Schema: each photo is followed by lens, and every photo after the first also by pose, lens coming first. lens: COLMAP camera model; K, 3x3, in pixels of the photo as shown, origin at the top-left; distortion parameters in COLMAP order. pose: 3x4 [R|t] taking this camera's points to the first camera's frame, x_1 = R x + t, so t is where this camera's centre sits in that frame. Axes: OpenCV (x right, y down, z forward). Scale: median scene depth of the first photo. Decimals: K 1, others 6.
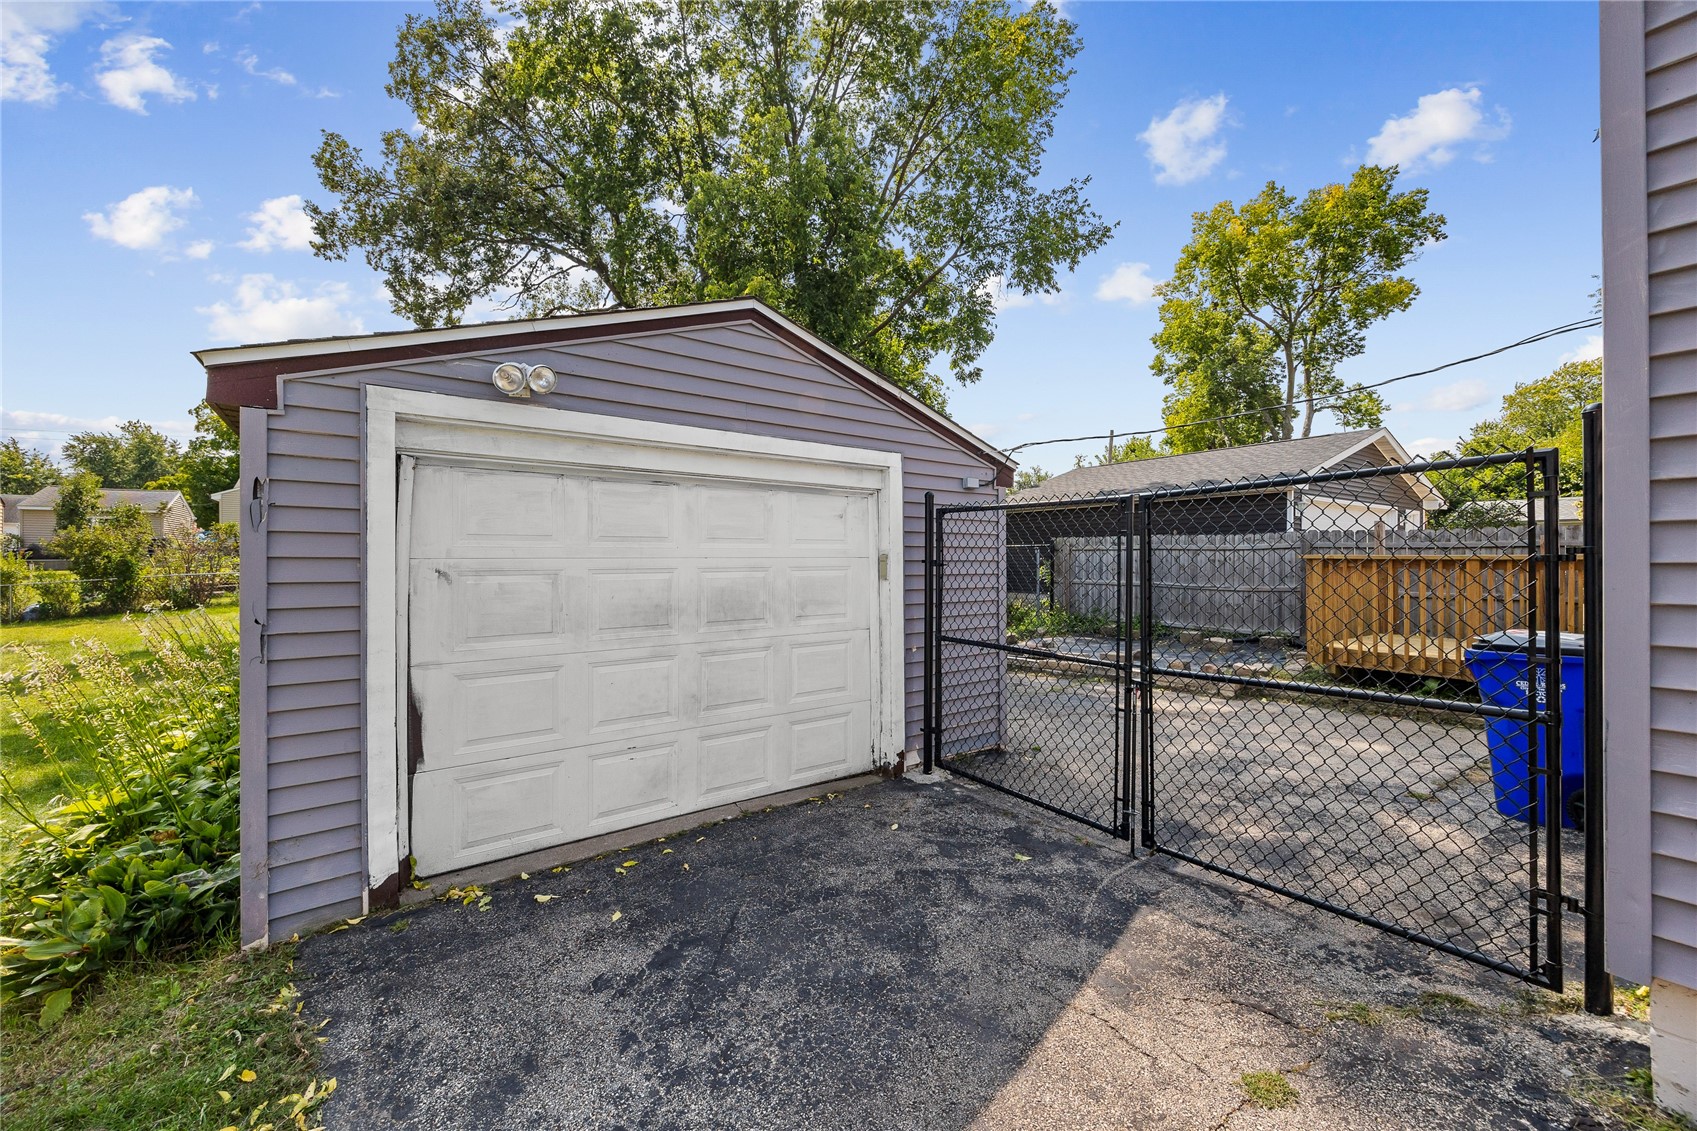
lens RADIAL K [[664.2, 0, 849.7], [0, 664.2, 566.1], [0, 0, 1]] dist [-0.010235, 0.002621]
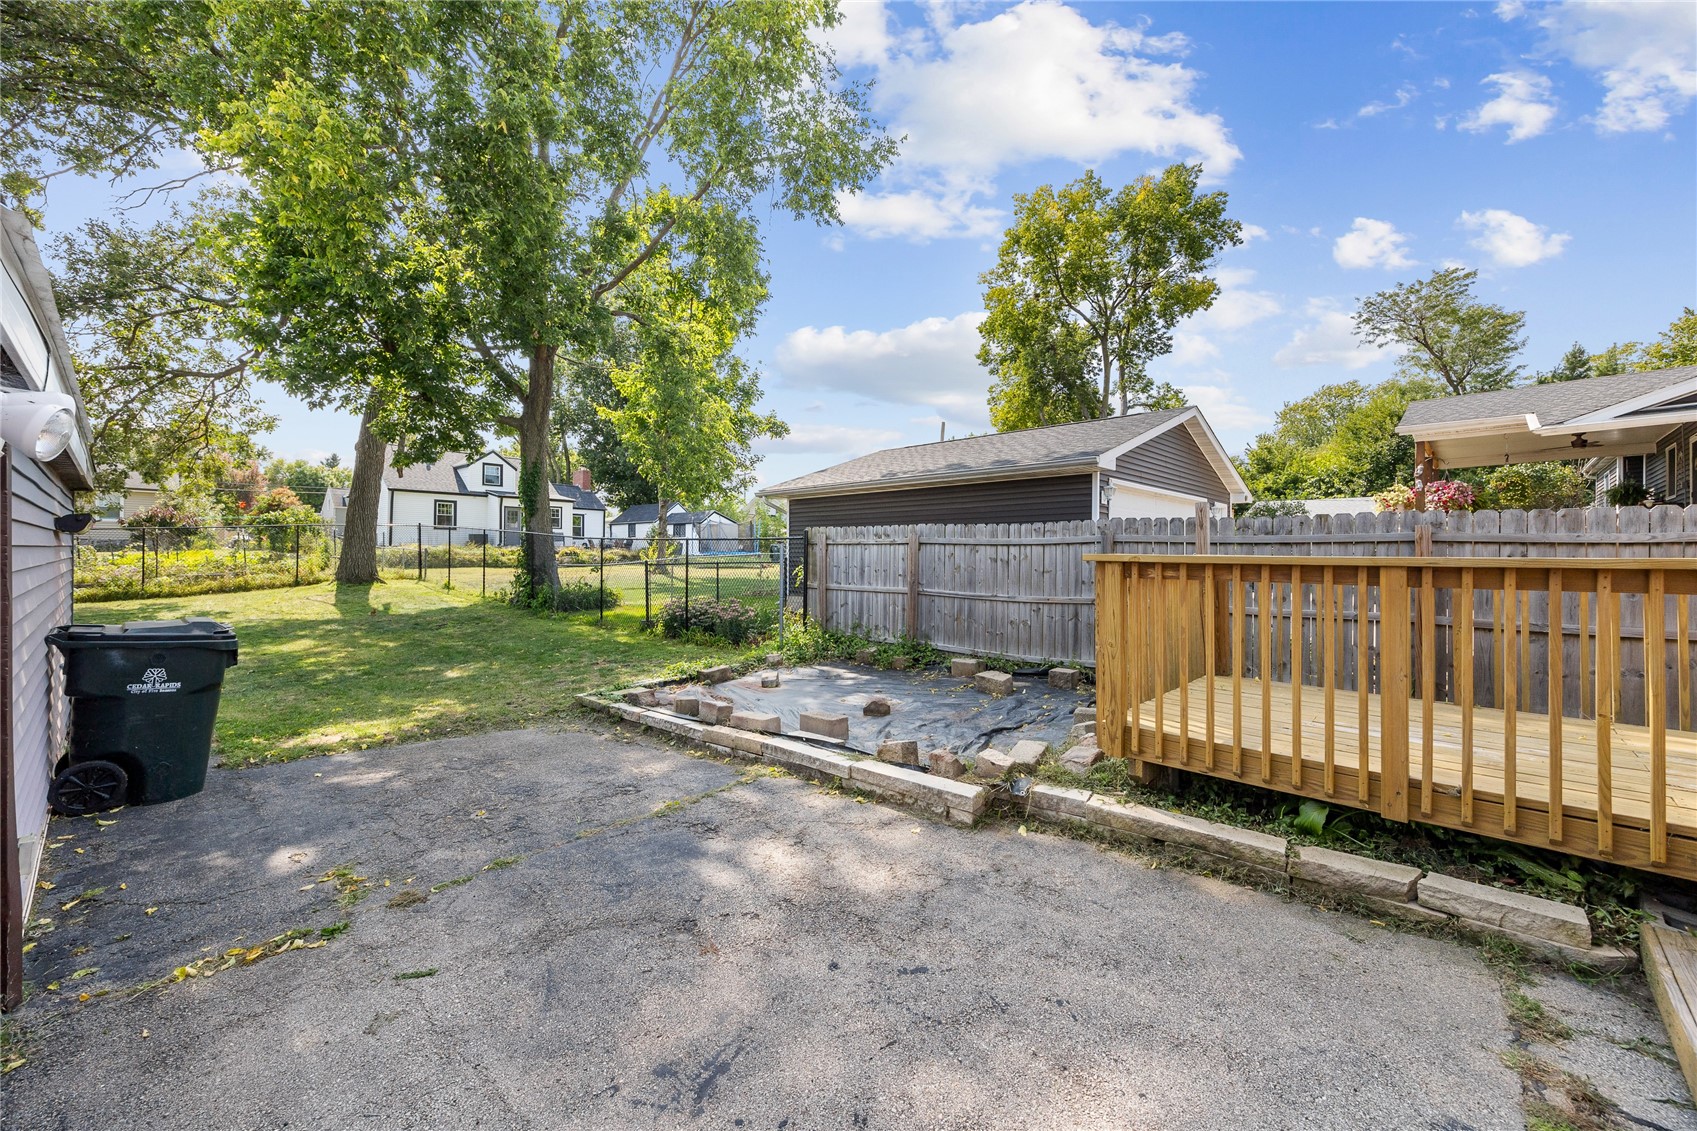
lens RADIAL K [[664.2, 0, 847.8], [0, 664.2, 560.3], [0, 0, 1]] dist [-0.010235, 0.002621]
pose [[0.978022, 0.000615, 0.208501, 0.085792], [-0.000502, 1.000000, -0.000594, -0.002499], [-0.208502, 0.000476, 0.978022, 0.115636]]
